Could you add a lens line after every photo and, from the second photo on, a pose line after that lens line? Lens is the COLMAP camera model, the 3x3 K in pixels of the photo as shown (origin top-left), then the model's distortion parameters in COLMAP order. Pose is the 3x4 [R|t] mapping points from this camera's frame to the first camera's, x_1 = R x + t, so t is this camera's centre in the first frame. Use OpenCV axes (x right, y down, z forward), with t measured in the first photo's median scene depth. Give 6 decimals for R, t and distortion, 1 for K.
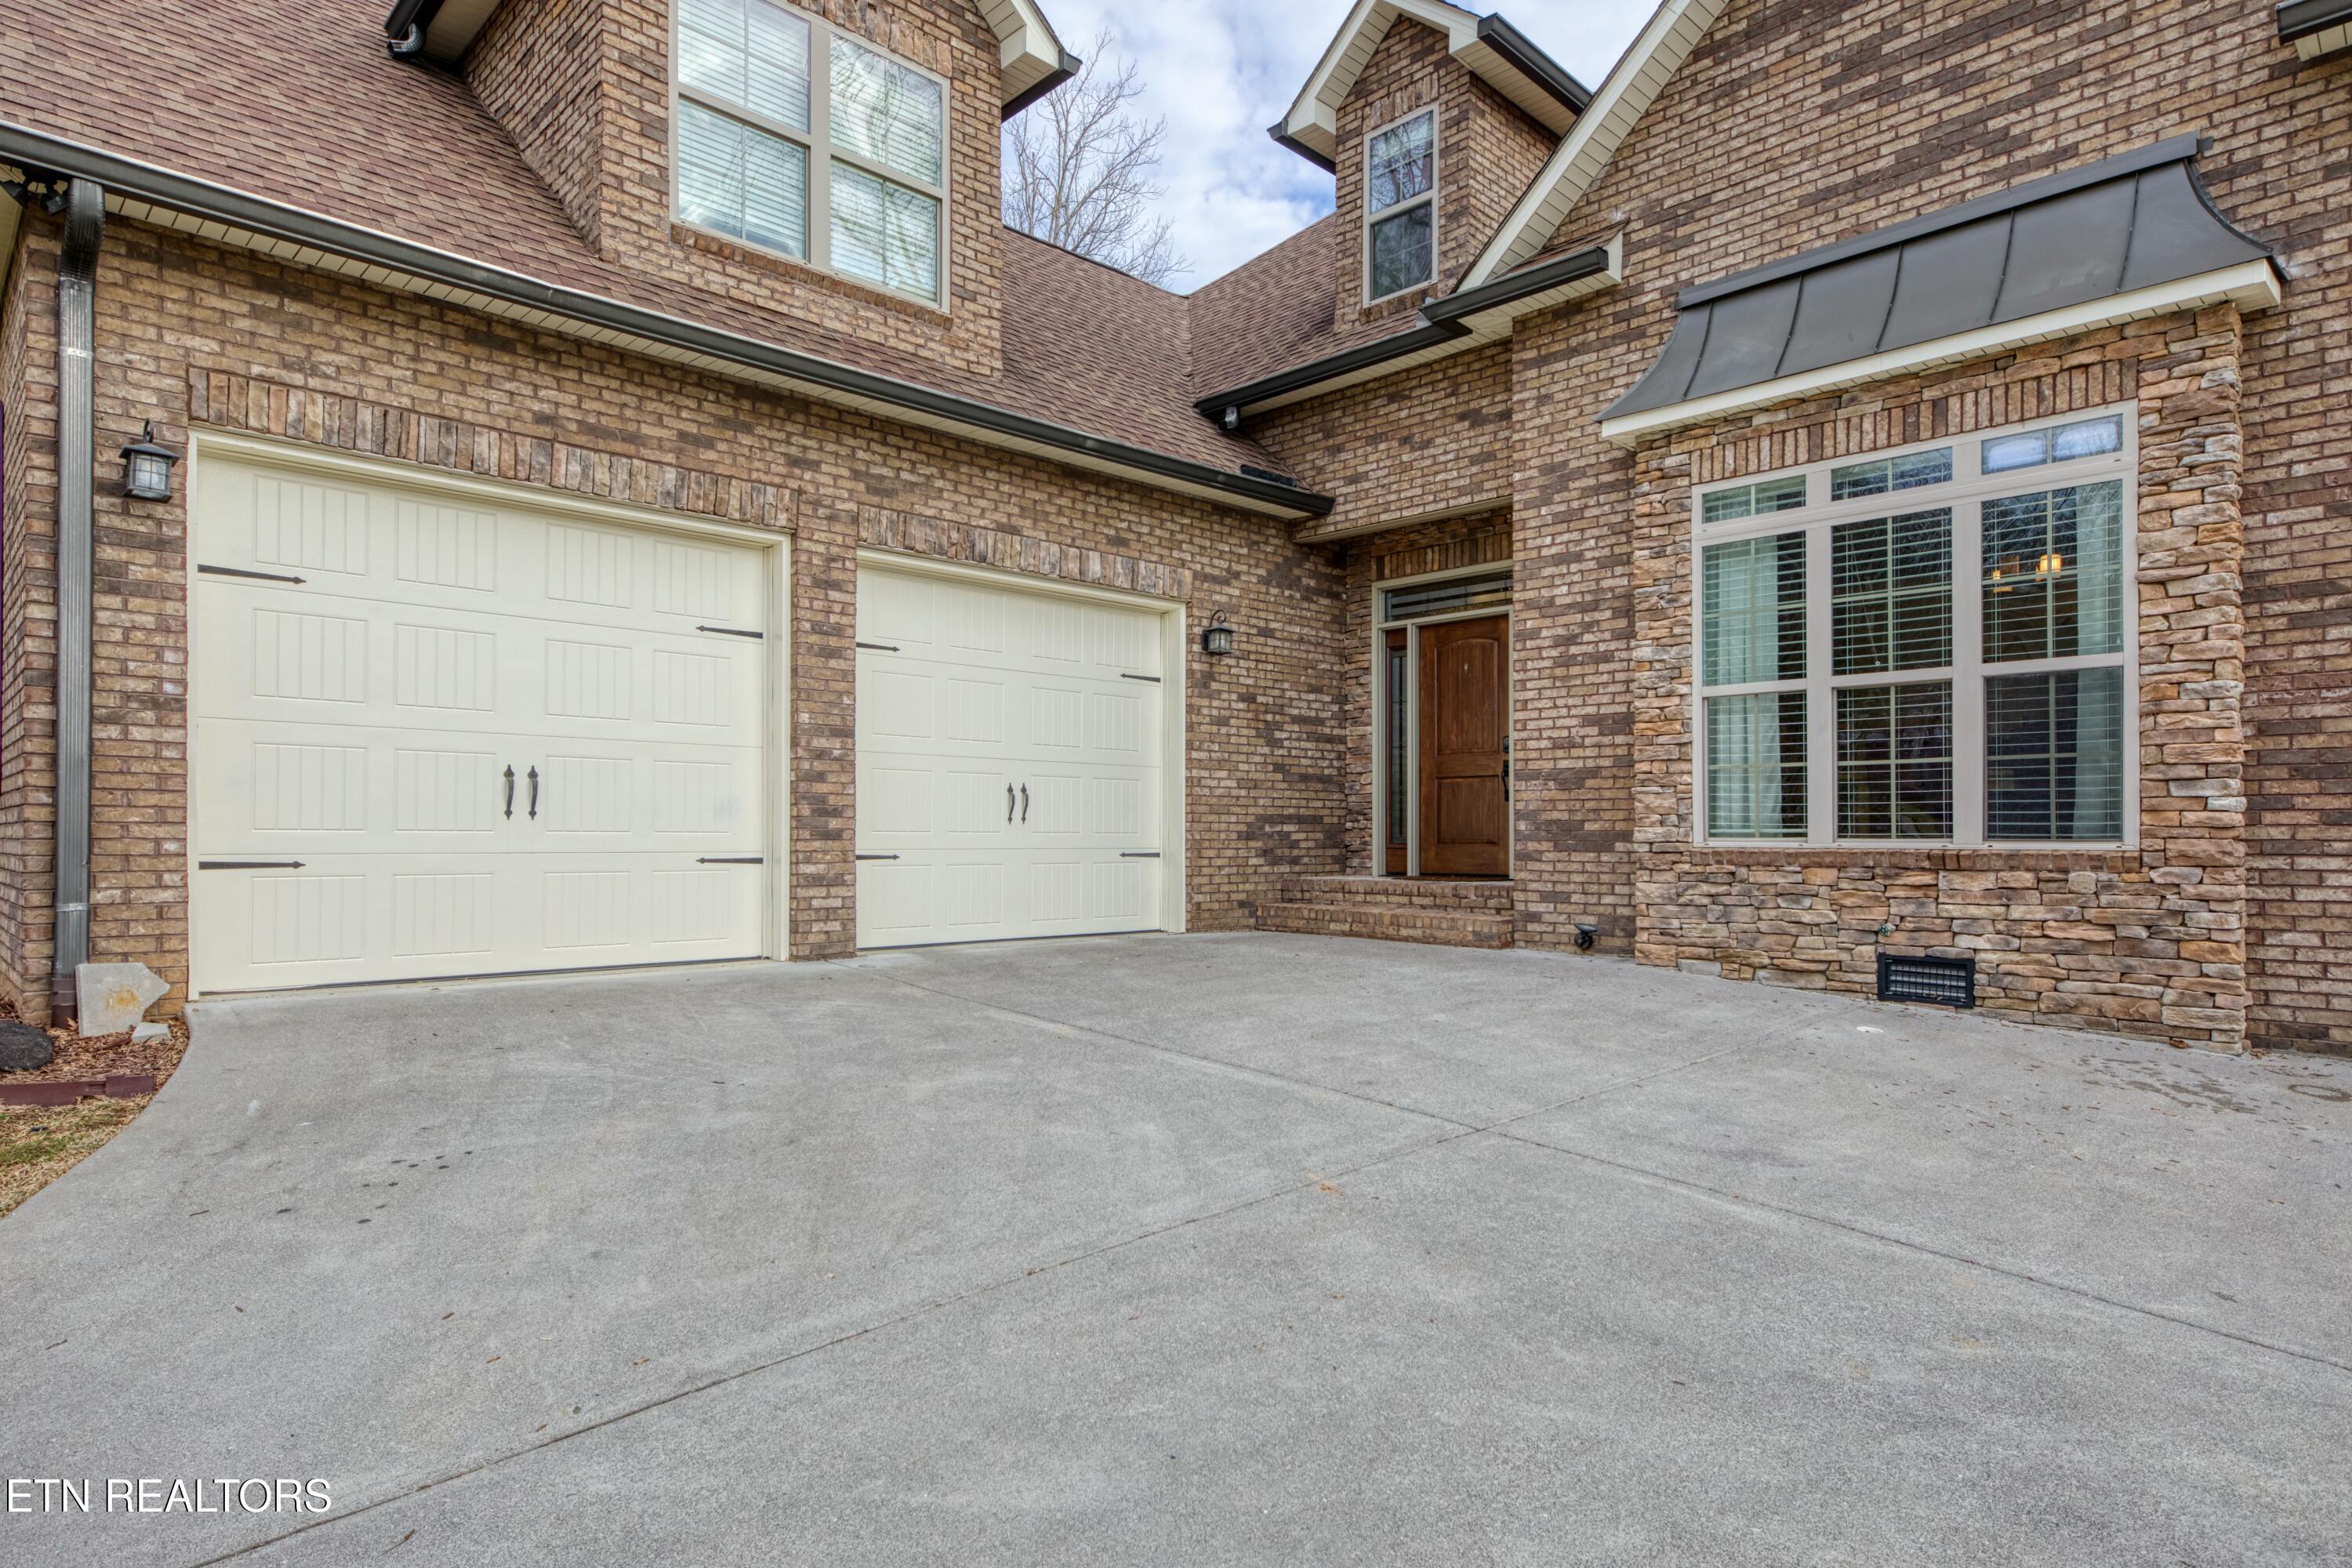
lens RADIAL K [[1318.0, 0, 1177.2], [0, 1318.0, 790.3], [0, 0, 1]] dist [0.019462, 0.001663]
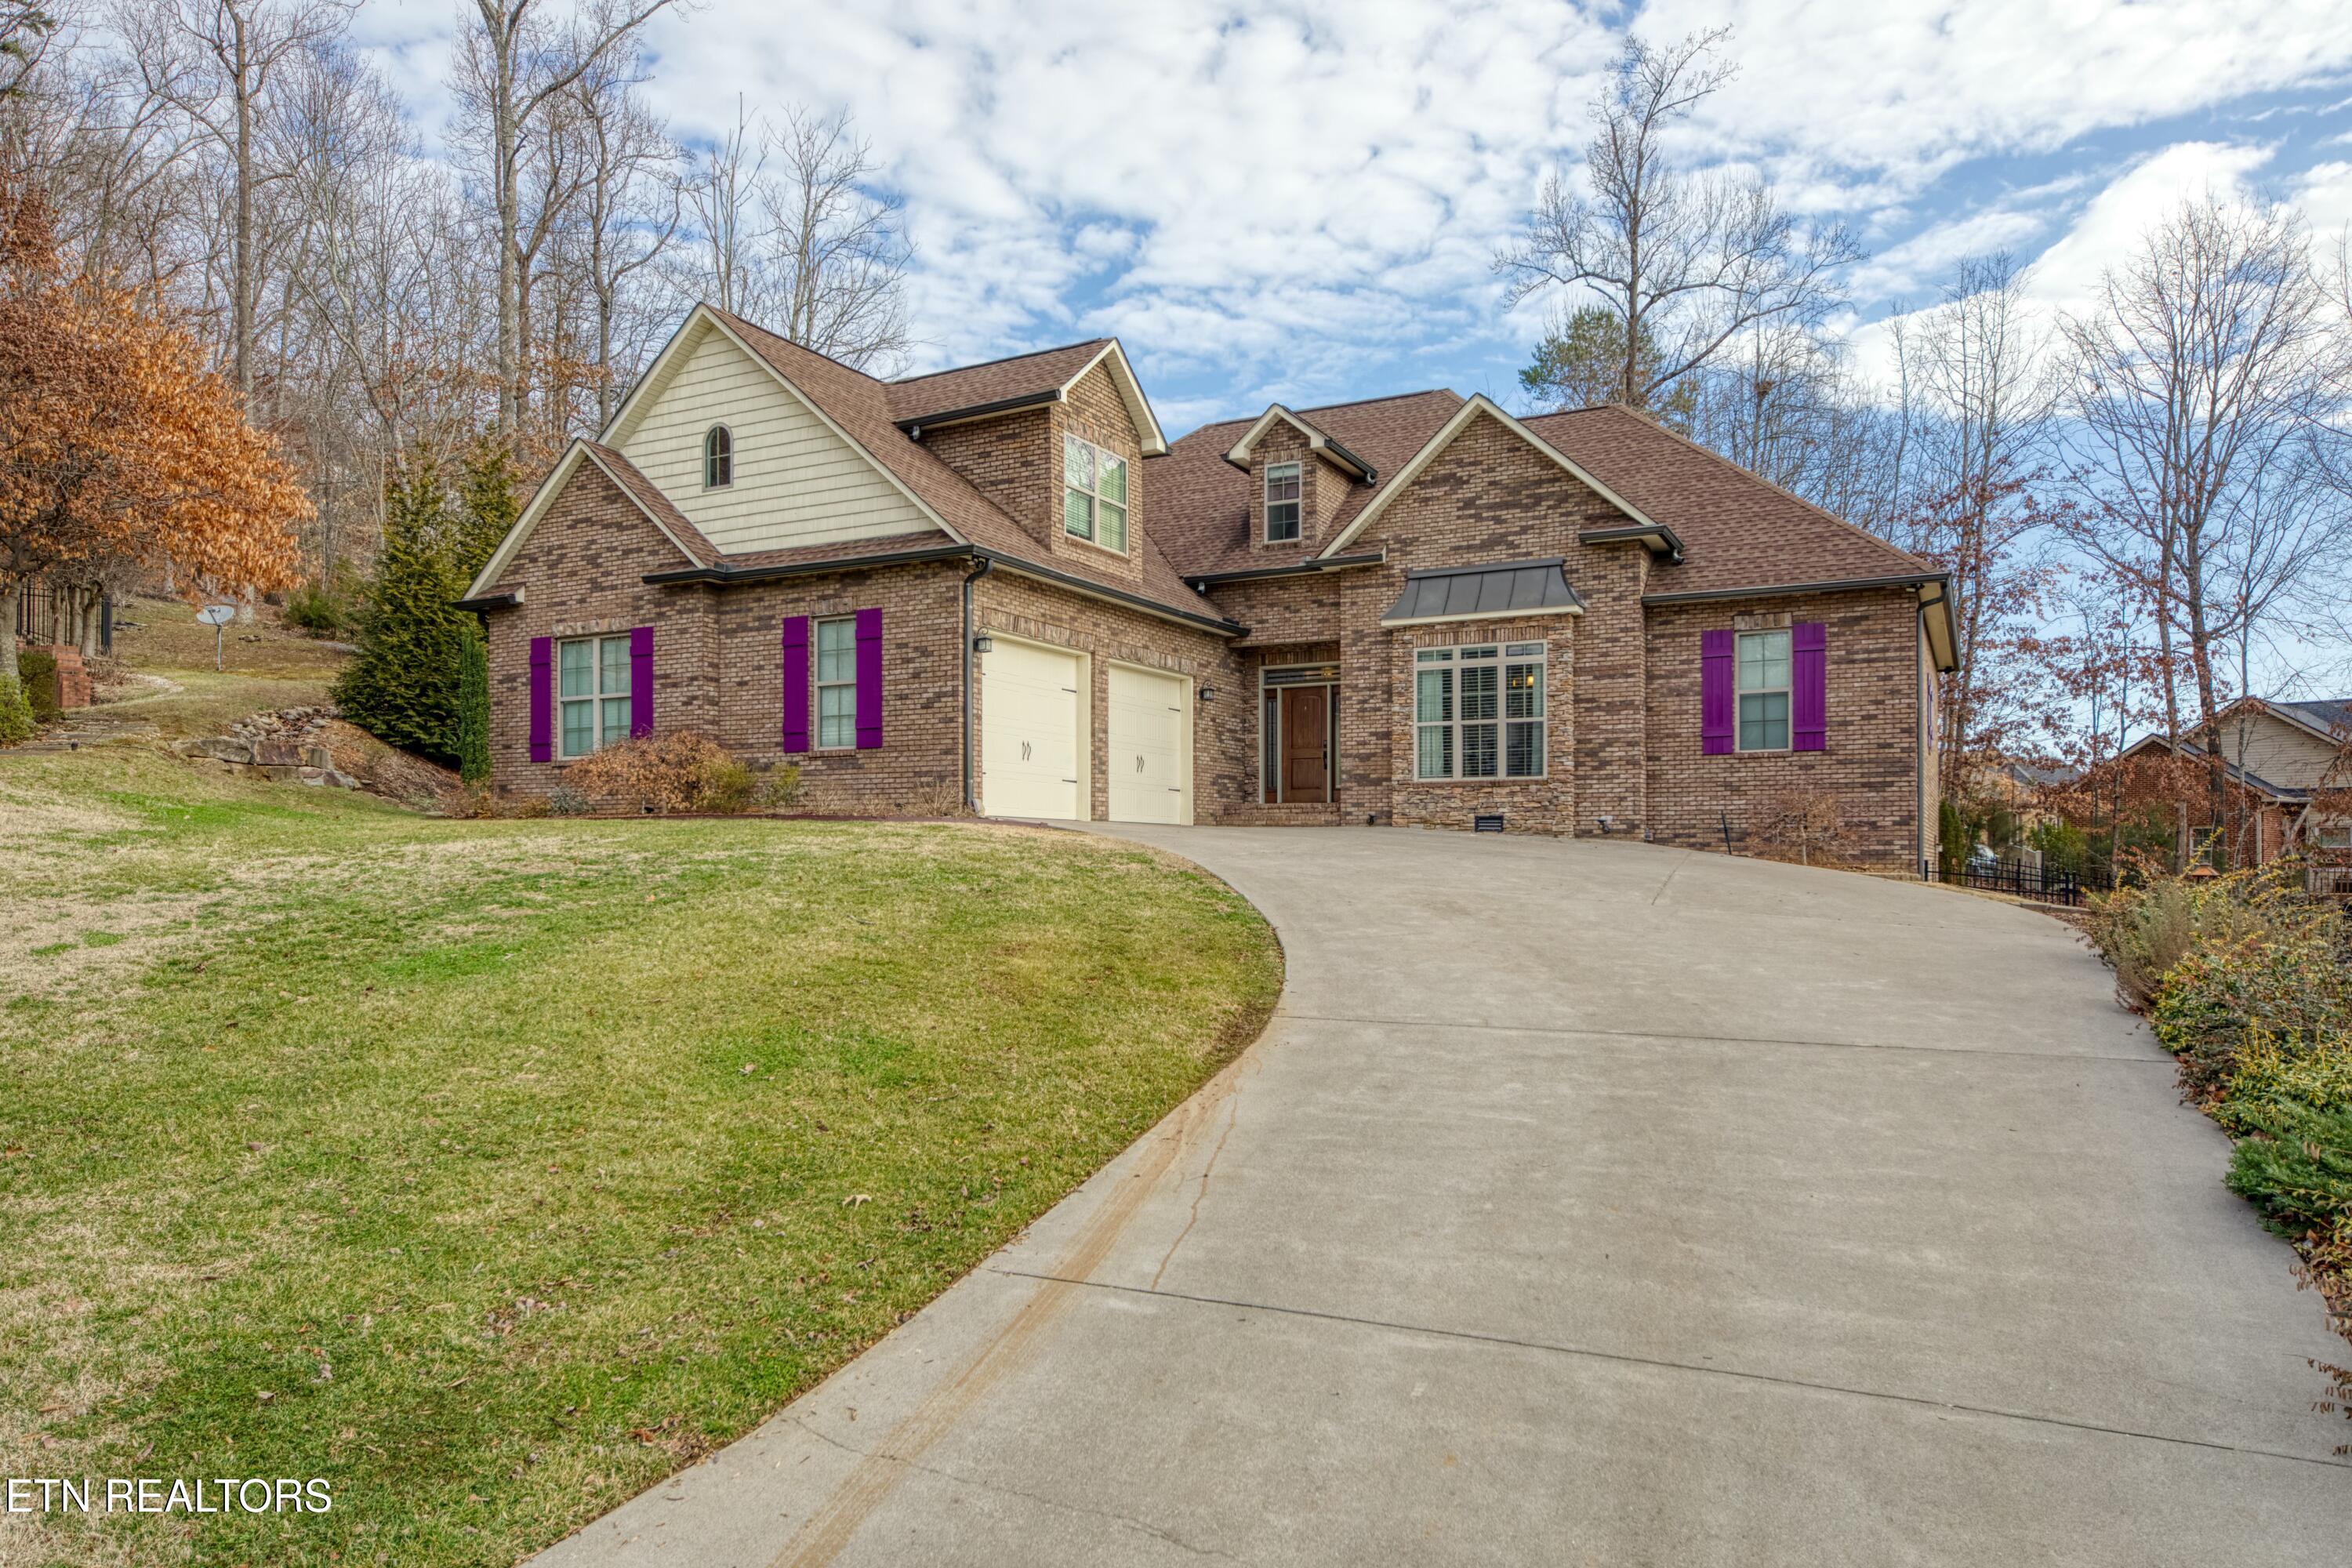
lens RADIAL K [[1571.8, 0, 1176.0], [0, 1571.8, 784.0], [0, 0, 1]] dist [0.000348, -0.000096]
pose [[0.951456, 0.014943, 0.307422, -1.053085], [-0.009117, 0.999751, -0.020380, 0.116620], [-0.307650, 0.016588, 0.951355, -1.894214]]
